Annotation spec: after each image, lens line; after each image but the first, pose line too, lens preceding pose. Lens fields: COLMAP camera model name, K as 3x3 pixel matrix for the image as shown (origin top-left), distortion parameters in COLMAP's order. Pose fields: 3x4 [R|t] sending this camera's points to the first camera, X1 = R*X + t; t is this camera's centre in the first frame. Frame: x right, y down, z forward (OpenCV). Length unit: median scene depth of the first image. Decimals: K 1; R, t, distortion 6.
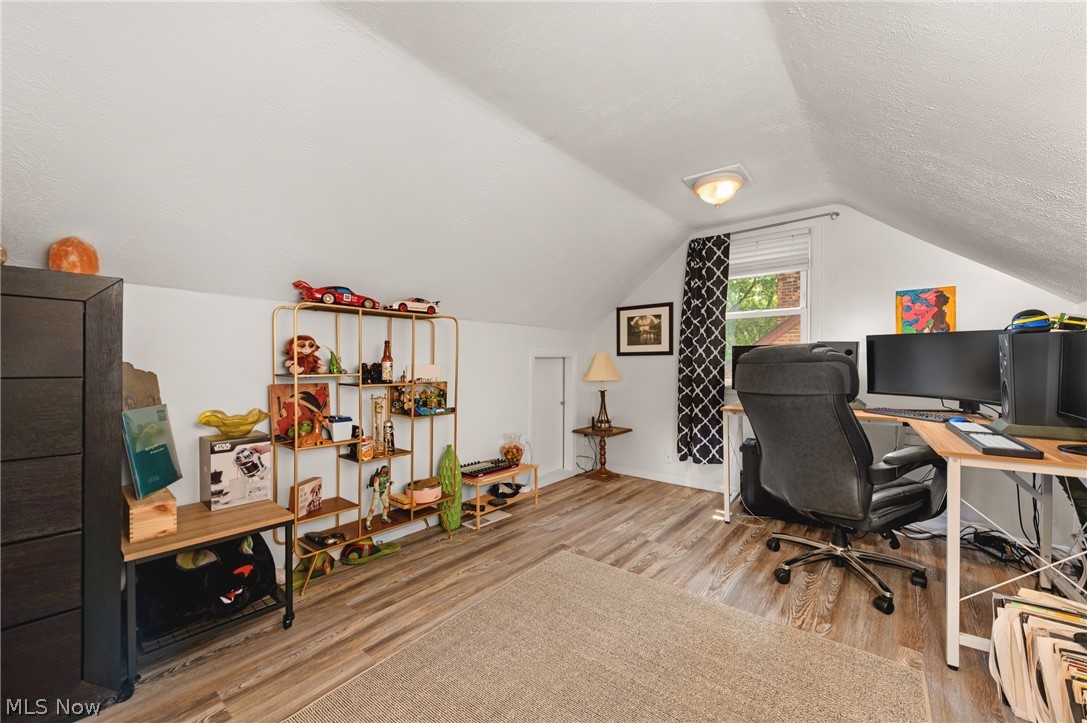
lens RADIAL K [[441.3, 0, 545.8], [0, 441.3, 372.5], [0, 0, 1]] dist [0.018328, -0.002400]
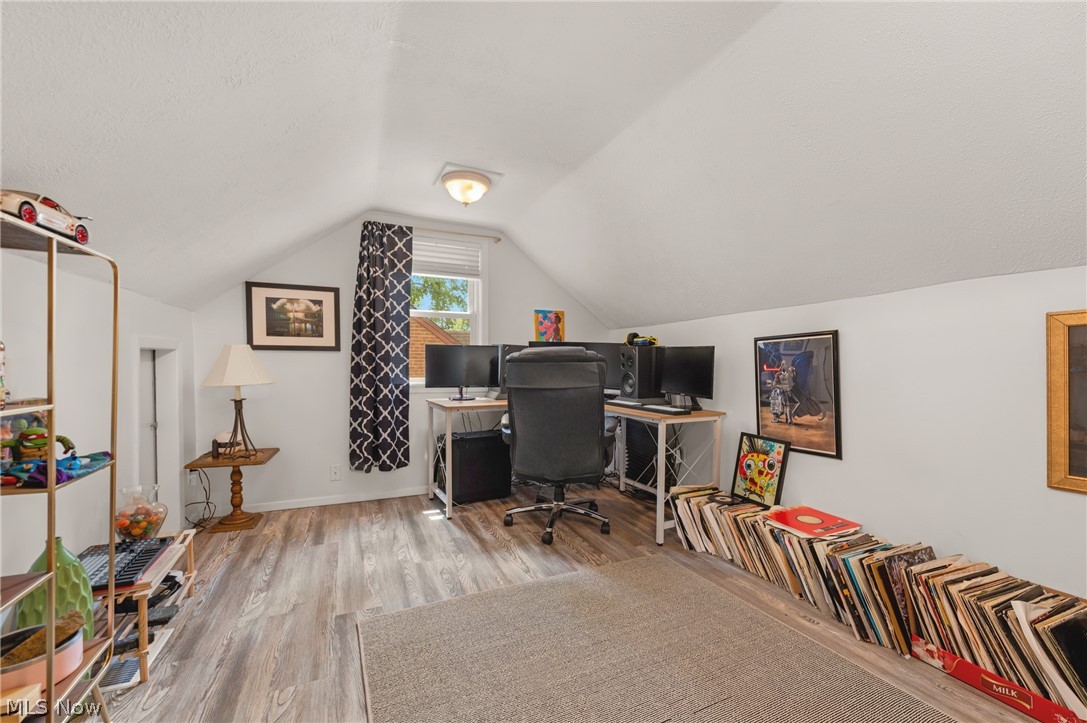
lens RADIAL K [[448.5, 0, 562.3], [0, 448.5, 381.6], [0, 0, 1]] dist [0.012460, -0.000162]
pose [[0.429893, -0.032577, 0.902292, -0.338840], [0.011332, 0.999465, 0.030687, -0.003565], [-0.902809, -0.002967, 0.430032, 0.277975]]
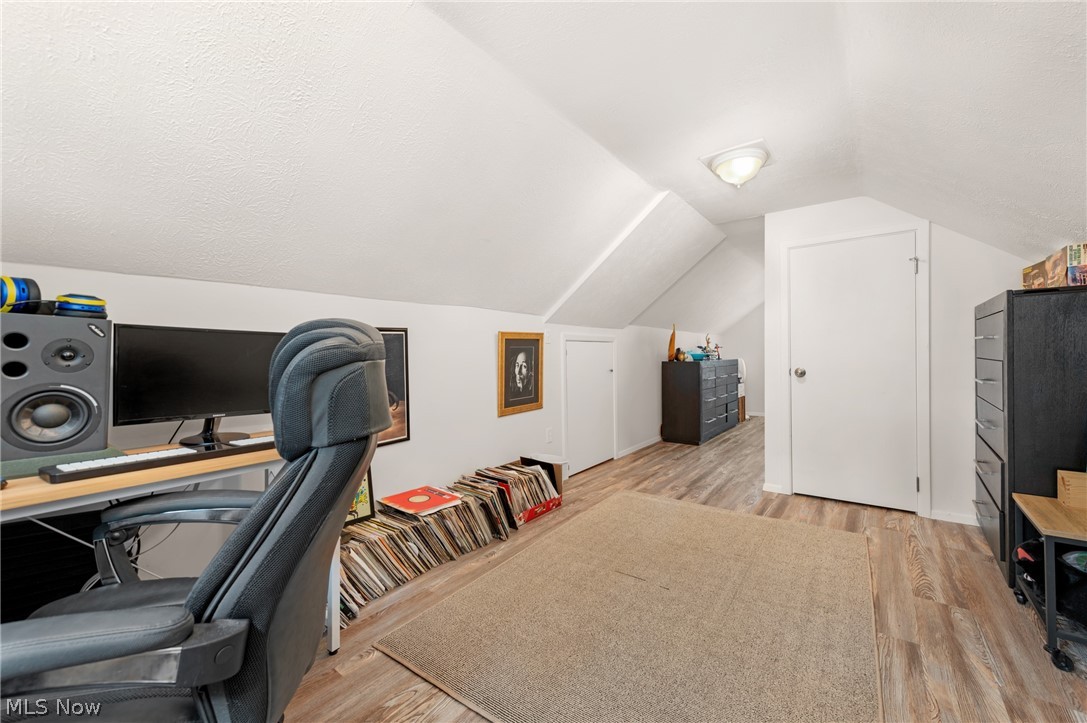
lens RADIAL K [[441.3, 0, 544.8], [0, 441.3, 357.5], [0, 0, 1]] dist [0.018328, -0.002400]
pose [[-0.999284, 0.010589, -0.036328, 0.210930], [0.009888, 0.999763, 0.019418, -0.016639], [0.036525, 0.019045, -0.999151, 0.933412]]
